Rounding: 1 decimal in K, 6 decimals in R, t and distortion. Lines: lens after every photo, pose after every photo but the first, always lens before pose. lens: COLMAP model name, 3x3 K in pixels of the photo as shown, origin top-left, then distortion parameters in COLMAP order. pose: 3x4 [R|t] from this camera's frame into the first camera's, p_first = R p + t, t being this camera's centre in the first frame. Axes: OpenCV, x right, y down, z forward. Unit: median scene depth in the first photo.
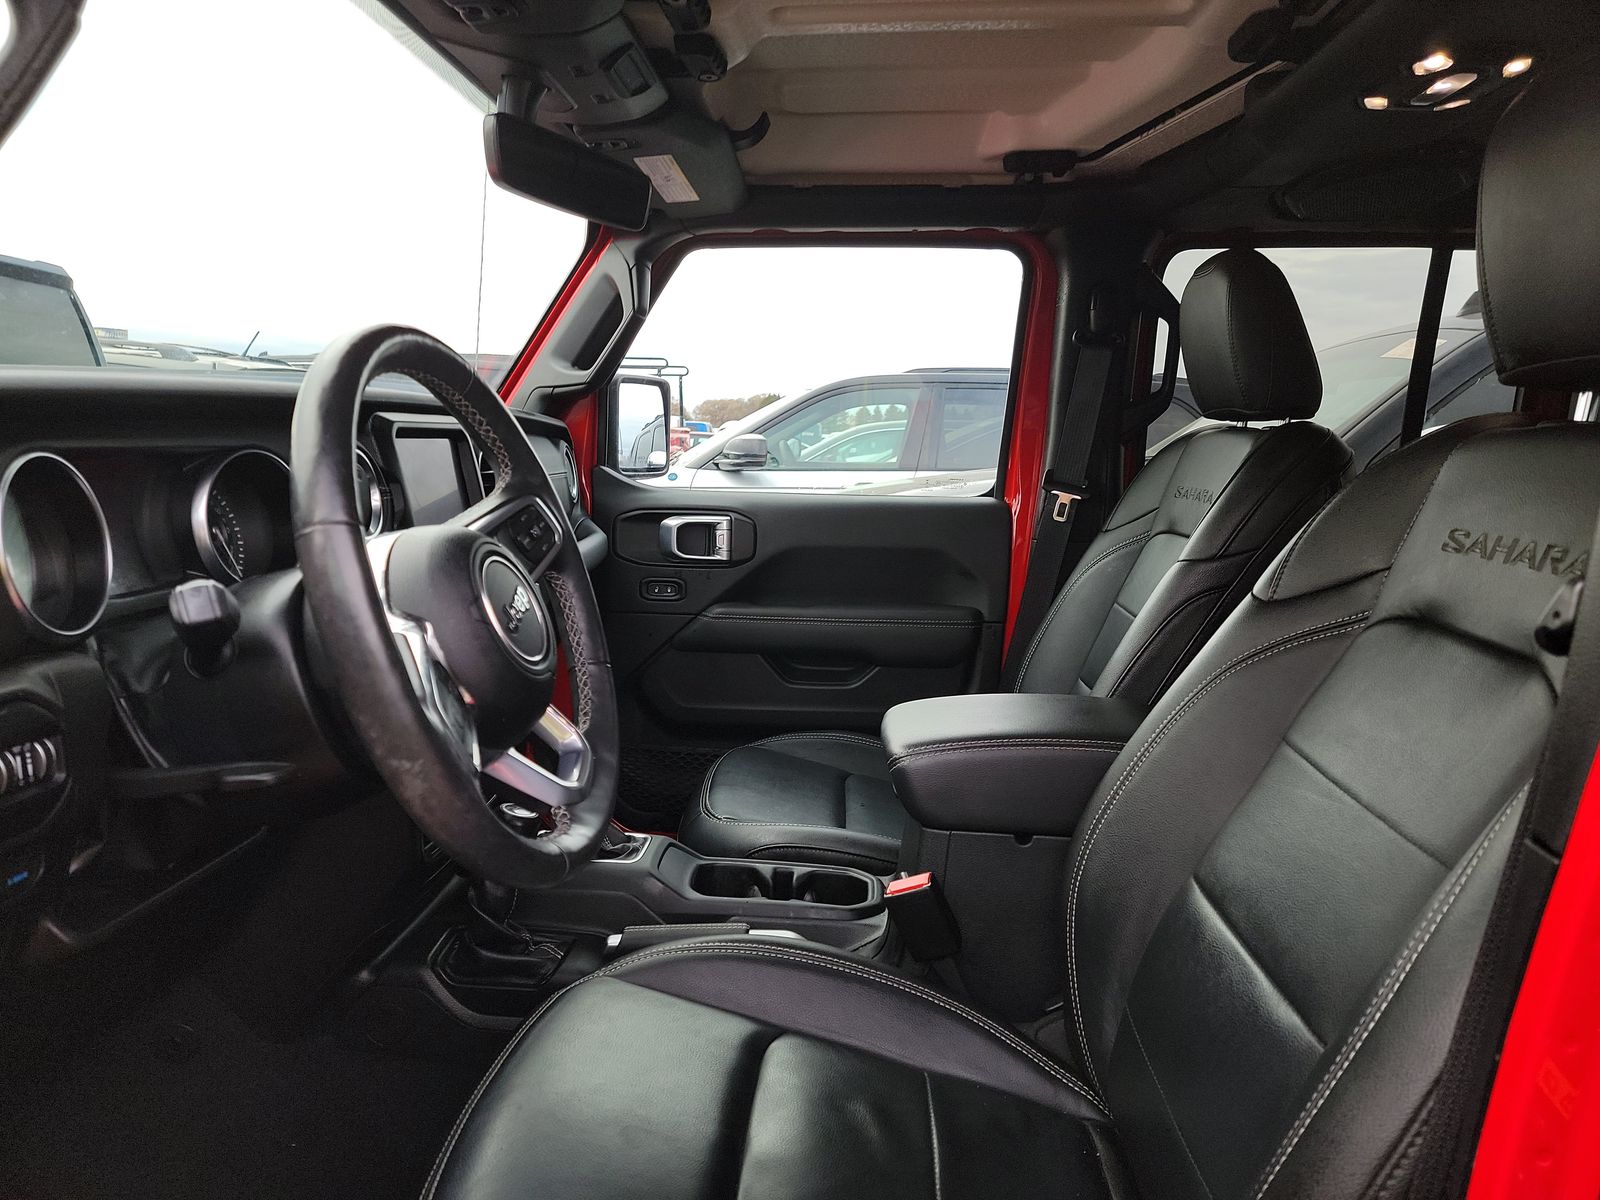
lens RADIAL K [[1105.5, 0, 800.0], [0, 1105.5, 600.0], [0, 0, 1]] dist [0.049832, -0.001974]
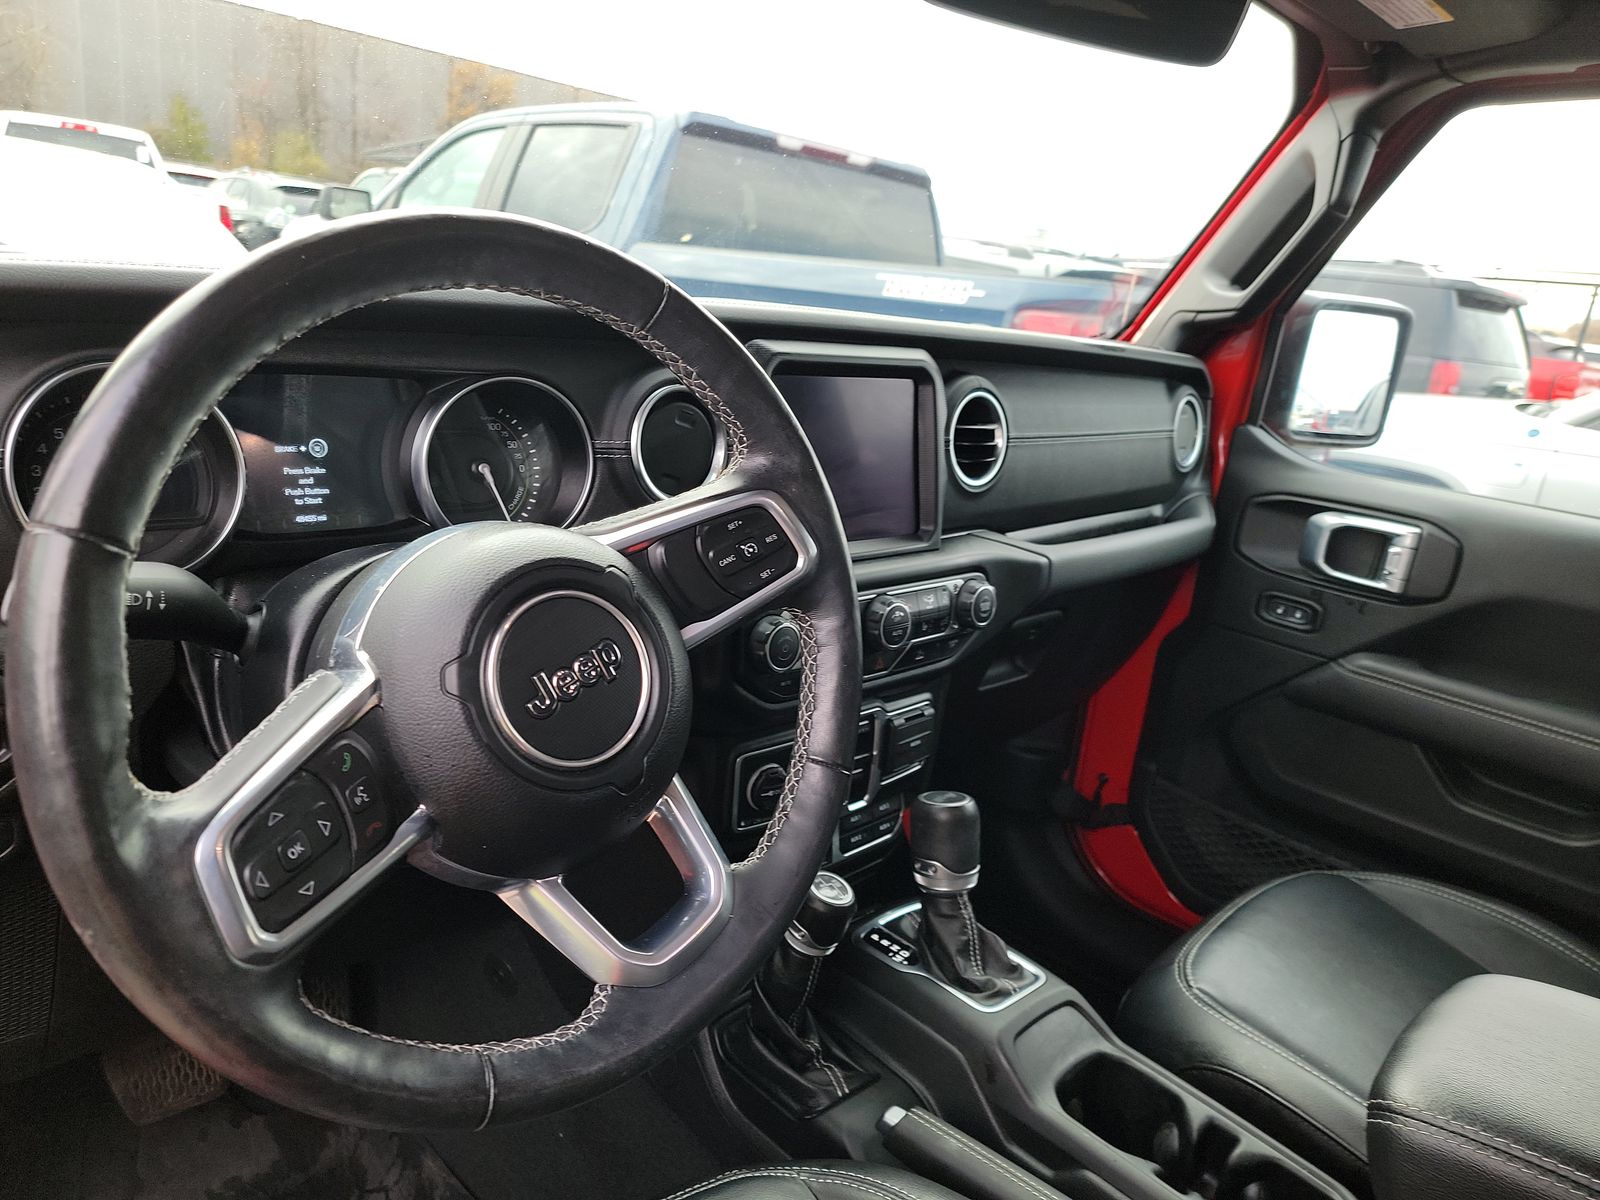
lens RADIAL K [[1099.8, 0, 797.4], [0, 1099.8, 593.1], [0, 0, 1]] dist [0.025417, -0.001691]
pose [[0.725331, 0.236825, -0.646381, 0.101633], [-0.184359, 0.971490, 0.149063, -0.068630], [0.663254, 0.011047, 0.748313, 0.267726]]
